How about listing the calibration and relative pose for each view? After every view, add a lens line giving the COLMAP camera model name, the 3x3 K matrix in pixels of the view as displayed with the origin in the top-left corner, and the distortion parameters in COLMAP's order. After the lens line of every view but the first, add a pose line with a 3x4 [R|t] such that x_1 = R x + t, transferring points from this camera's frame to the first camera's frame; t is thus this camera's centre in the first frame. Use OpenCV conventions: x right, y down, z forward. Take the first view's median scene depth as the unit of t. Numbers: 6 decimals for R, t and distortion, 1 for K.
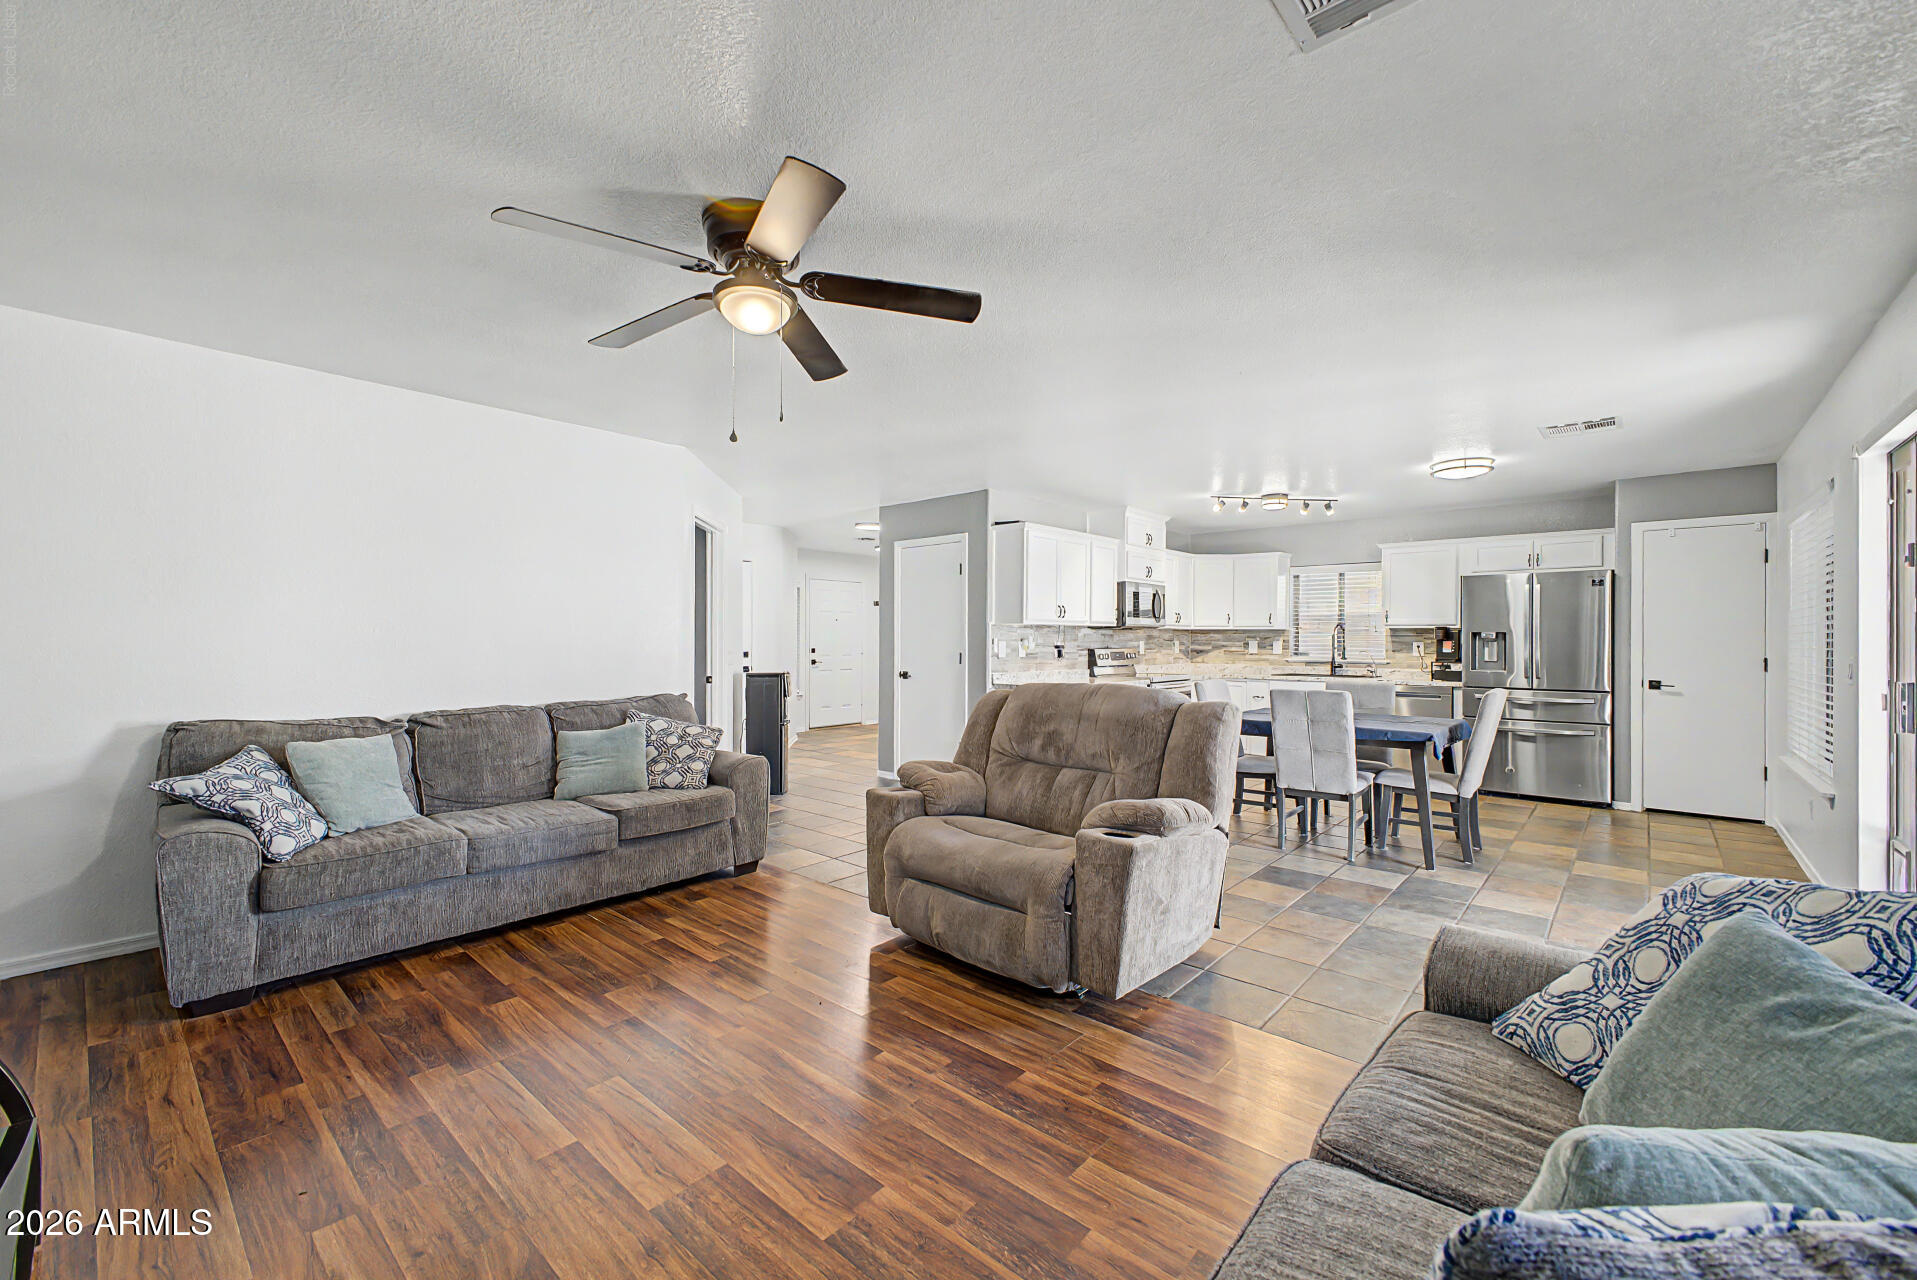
lens RADIAL K [[756.0, 0, 920.4], [0, 756.0, 644.4], [0, 0, 1]] dist [0.013141, -0.002392]
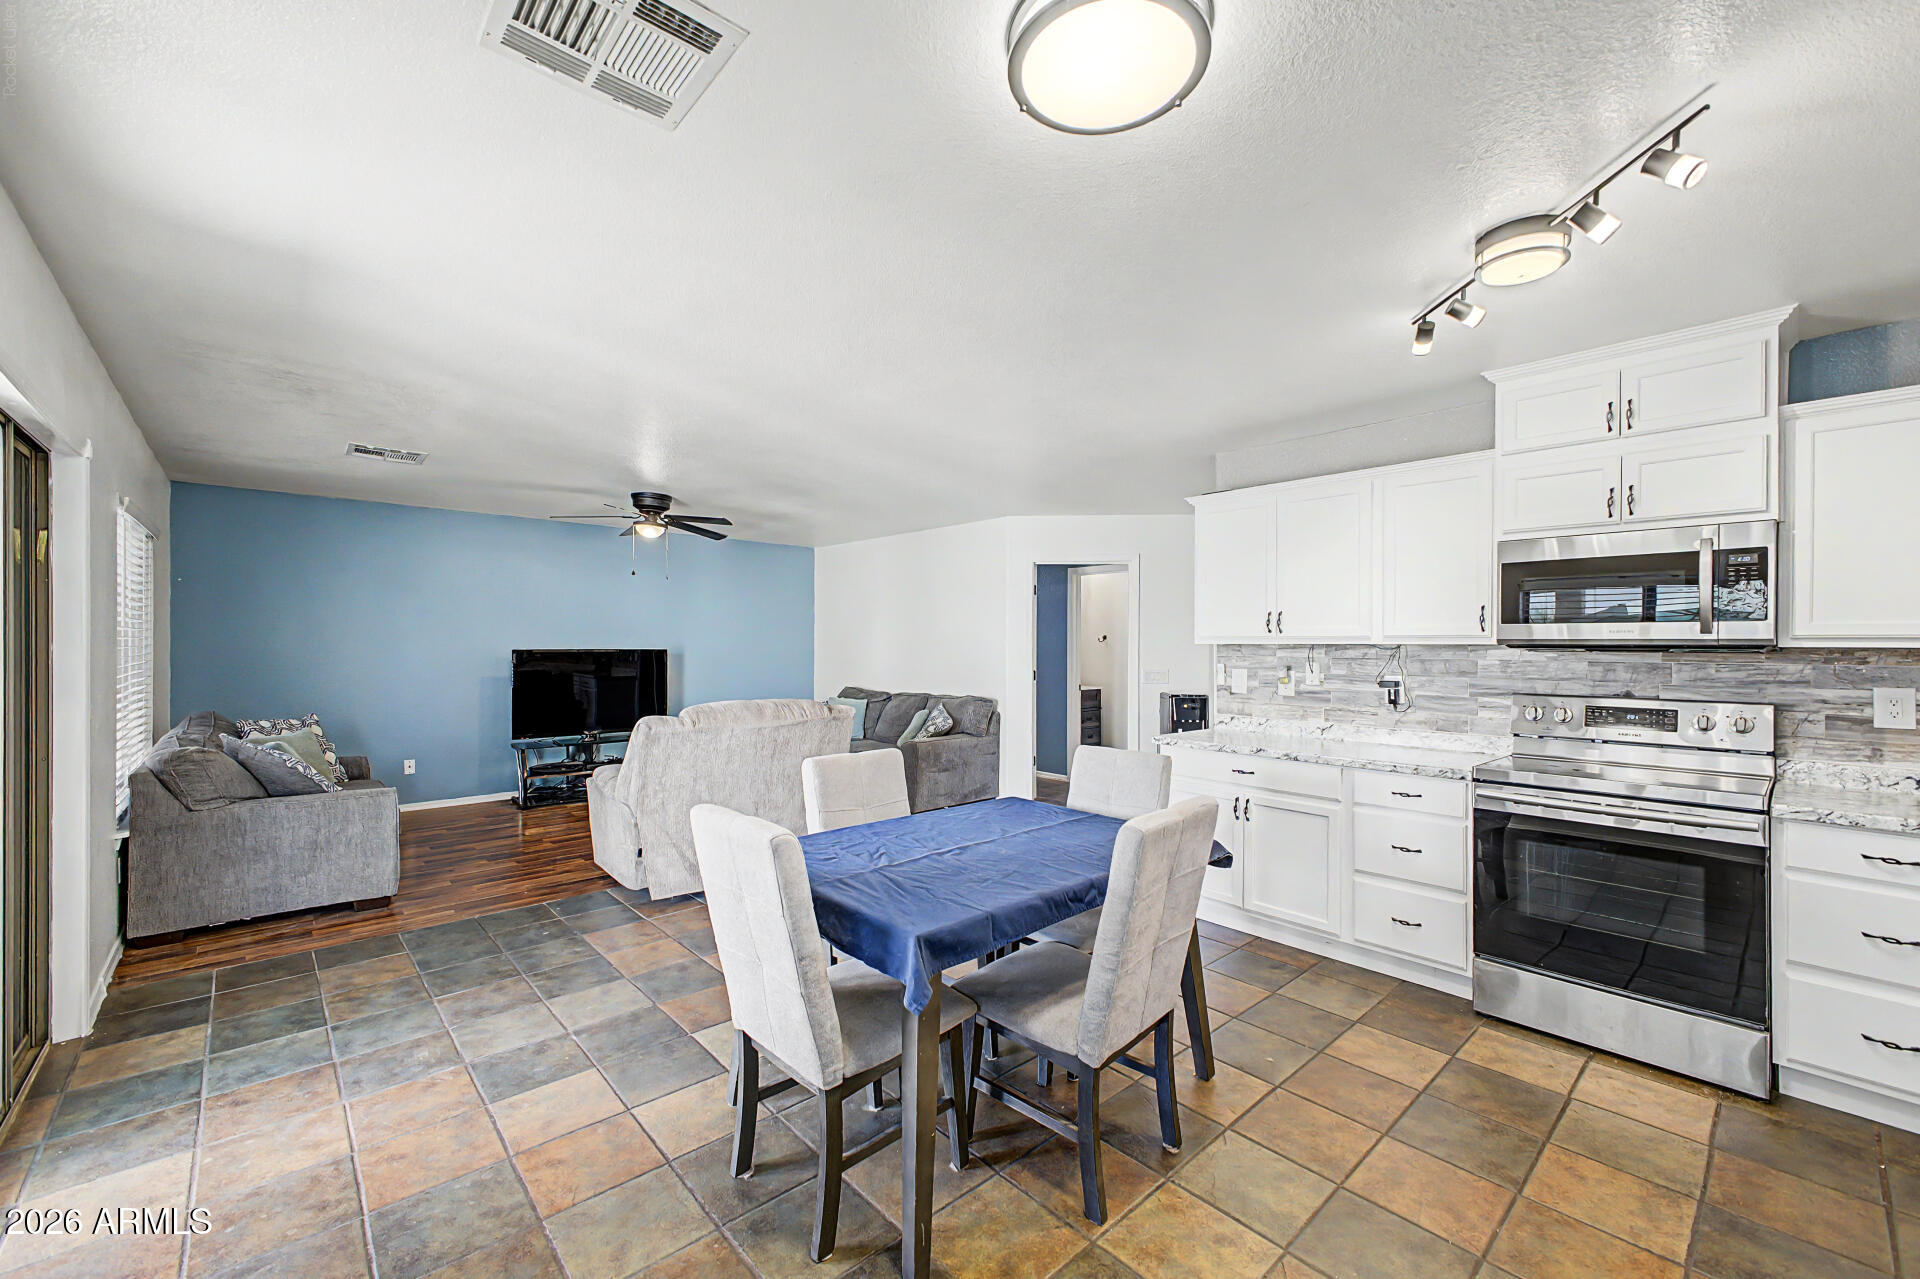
lens RADIAL K [[757.2, 0, 978.1], [0, 757.2, 648.0], [0, 0, 1]] dist [0.013141, -0.002392]
pose [[-0.056136, 0.003590, -0.998417, 0.743661], [-0.009549, 0.999946, 0.004133, -0.021898], [0.998377, 0.009766, -0.056099, 0.742017]]
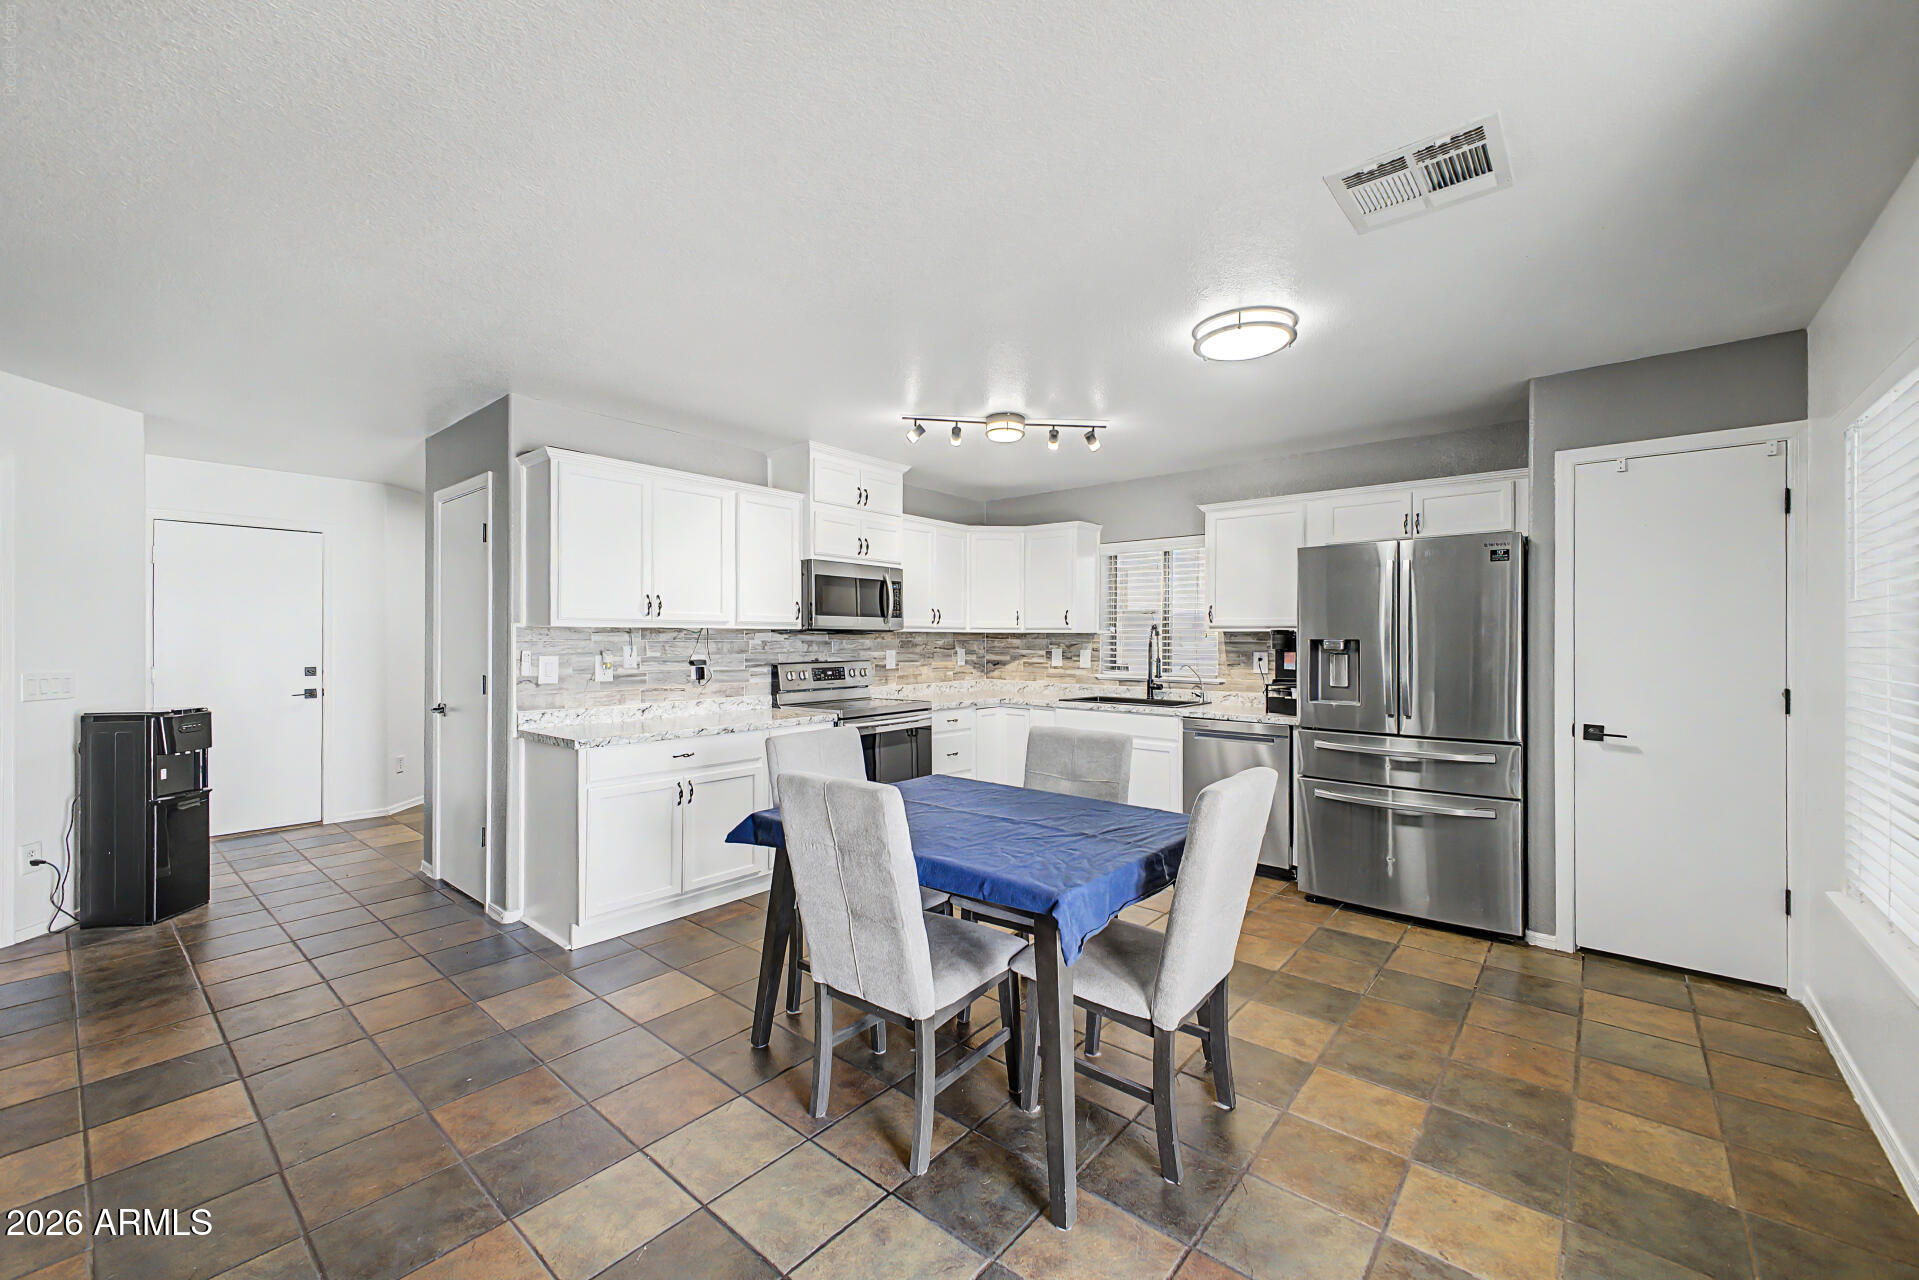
lens RADIAL K [[756.8, 0, 943.5], [0, 756.8, 641.6], [0, 0, 1]] dist [0.013141, -0.002392]
pose [[0.998880, -0.002690, 0.047244, 0.359924], [0.002791, 0.999994, -0.002057, -0.012426], [-0.047238, 0.002186, 0.998881, 0.362626]]
